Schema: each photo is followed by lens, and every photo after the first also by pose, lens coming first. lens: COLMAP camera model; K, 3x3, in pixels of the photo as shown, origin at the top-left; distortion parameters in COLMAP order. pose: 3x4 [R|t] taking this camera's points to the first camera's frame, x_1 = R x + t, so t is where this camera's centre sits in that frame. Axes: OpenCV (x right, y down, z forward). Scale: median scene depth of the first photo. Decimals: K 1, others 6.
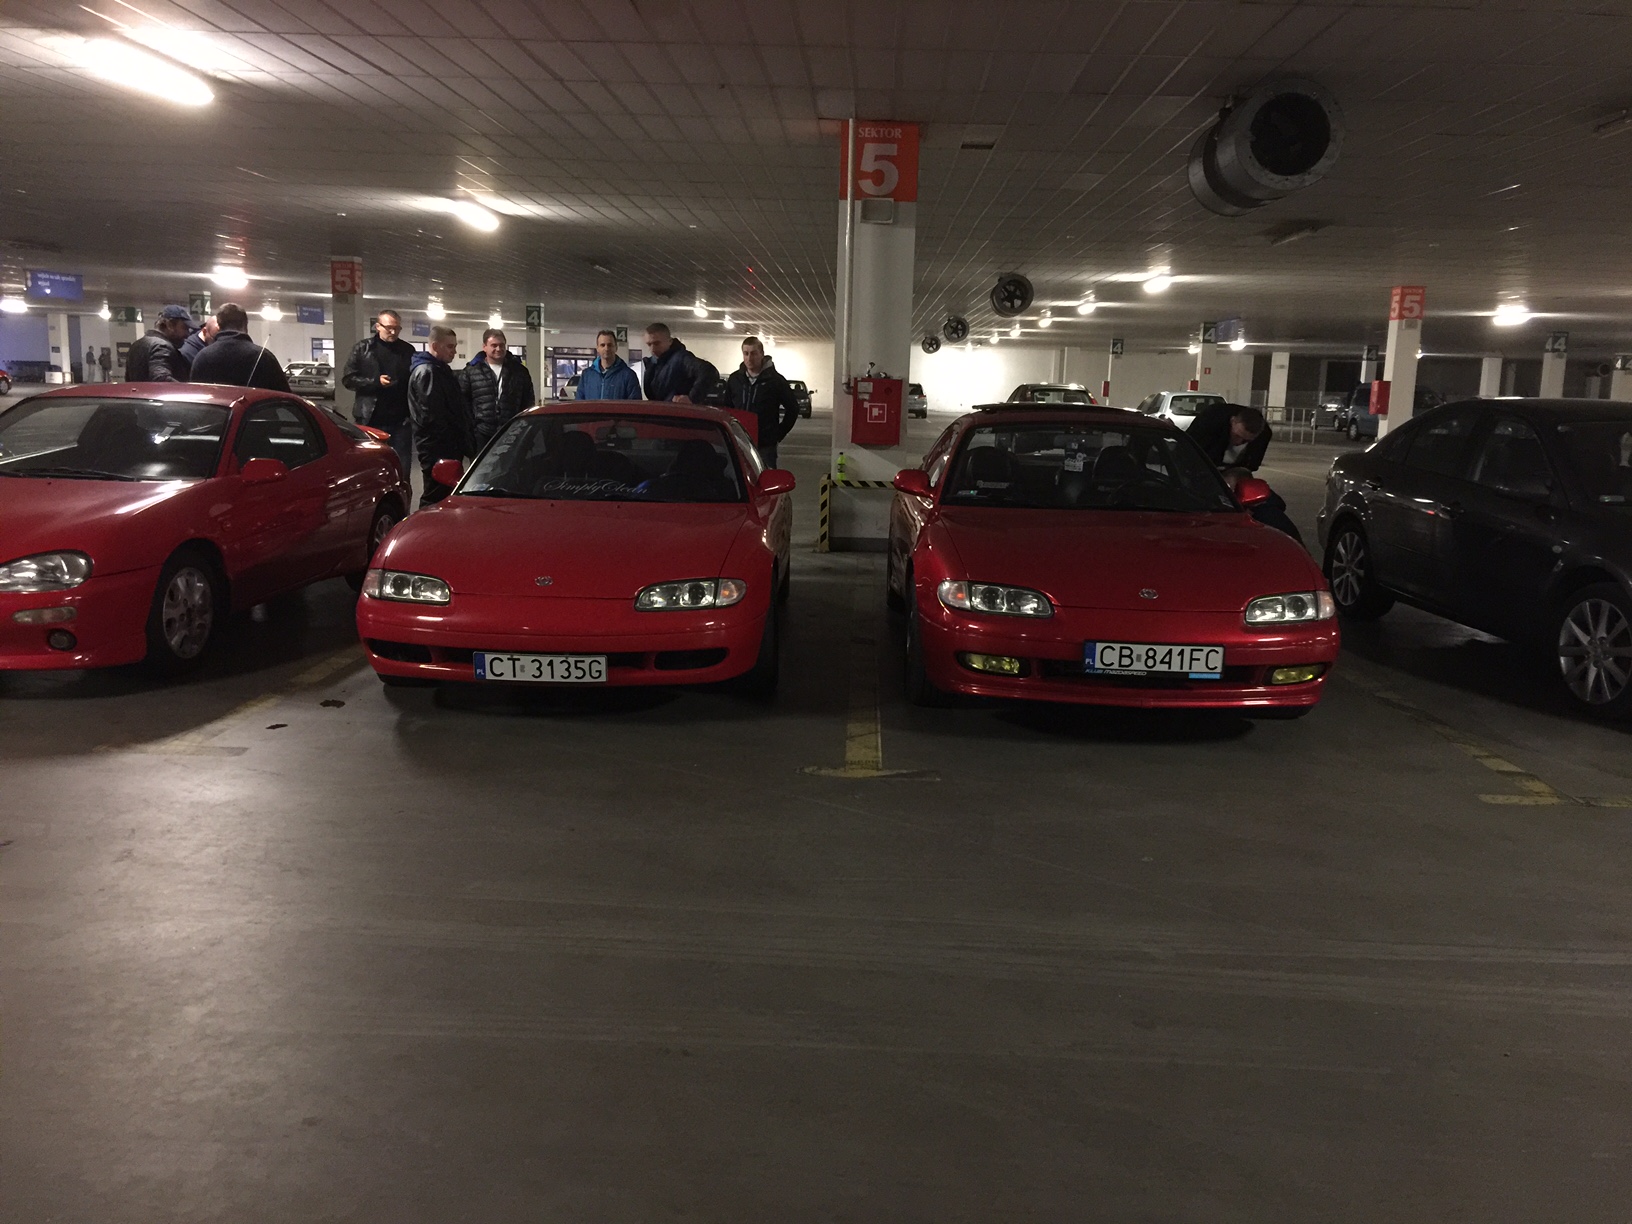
lens RADIAL K [[1387.8, 0, 817.2], [0, 1387.8, 590.5], [0, 0, 1]] dist [0.098038, -0.156387]
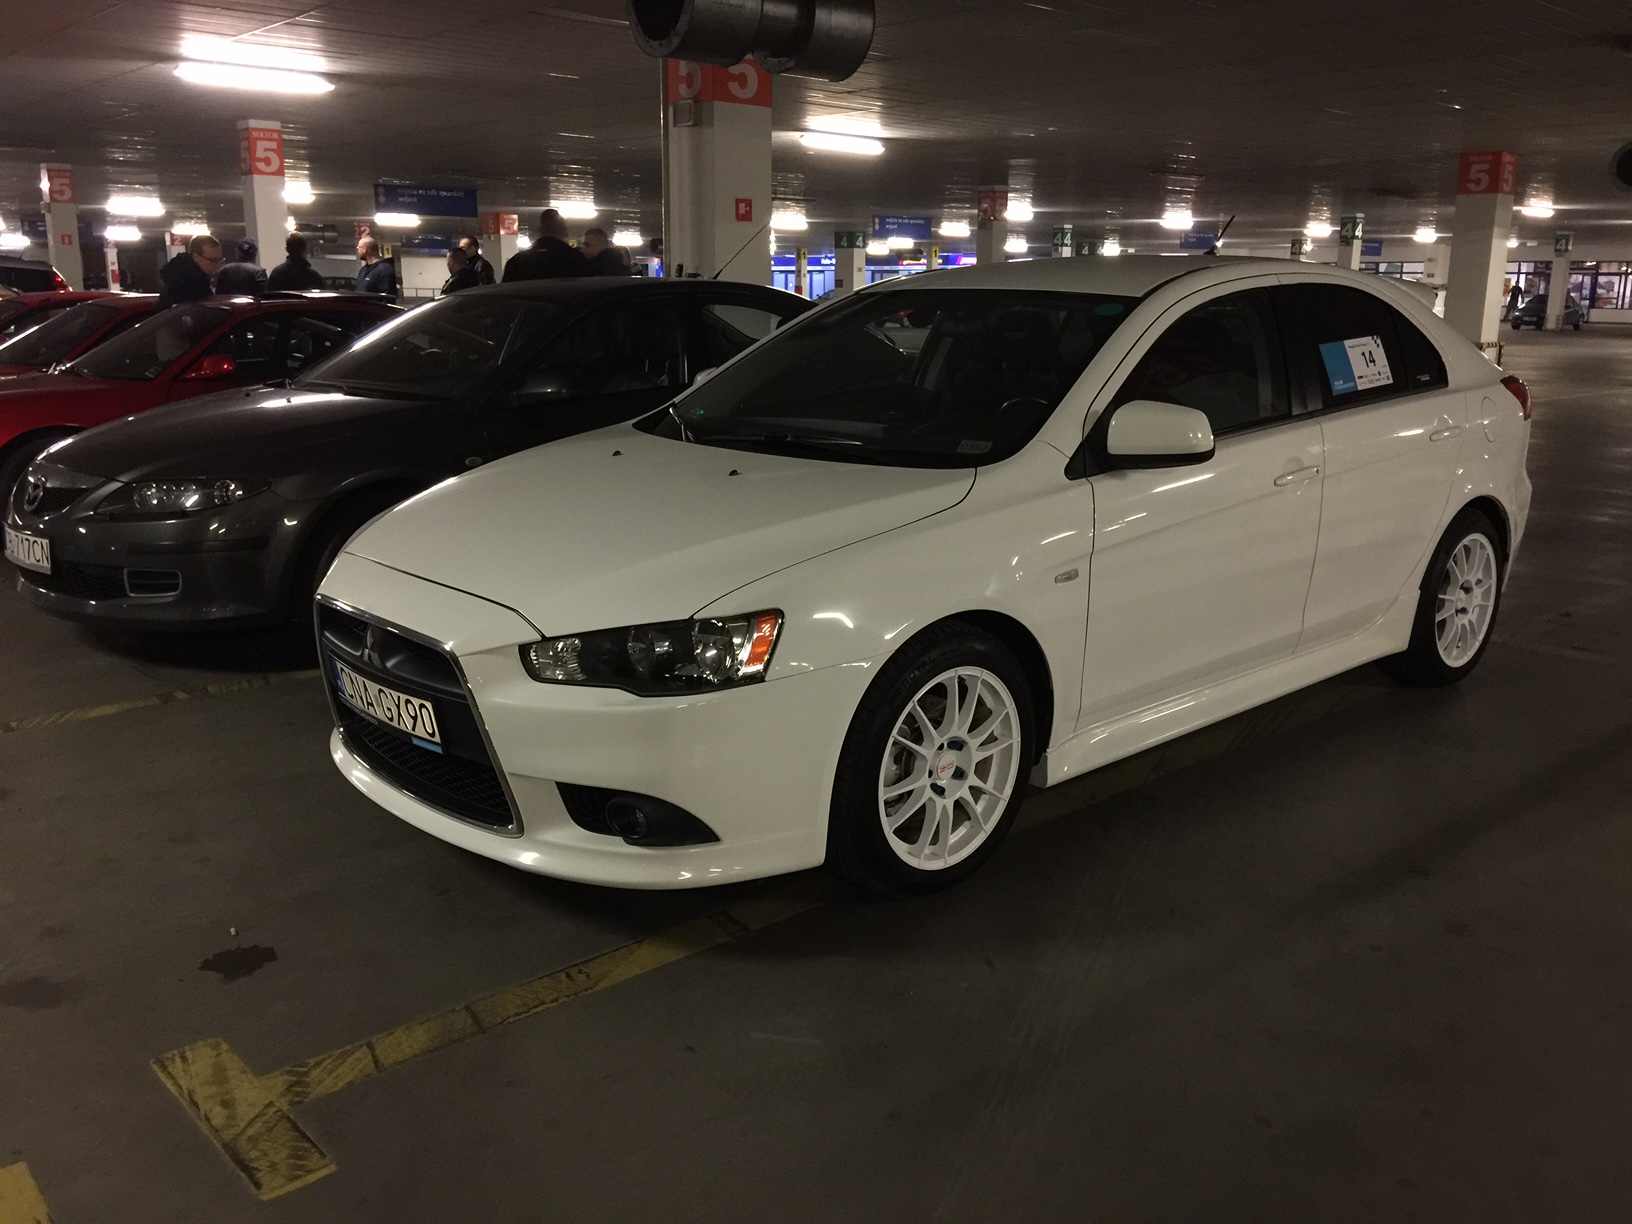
lens RADIAL K [[1375.3, 0, 813.7], [0, 1375.3, 607.3], [0, 0, 1]] dist [0.092757, -0.151063]
pose [[0.692353, 0.140453, -0.707757, 0.889114], [-0.096571, 0.990085, 0.102011, -0.024908], [0.715067, -0.002278, 0.699052, 0.351785]]
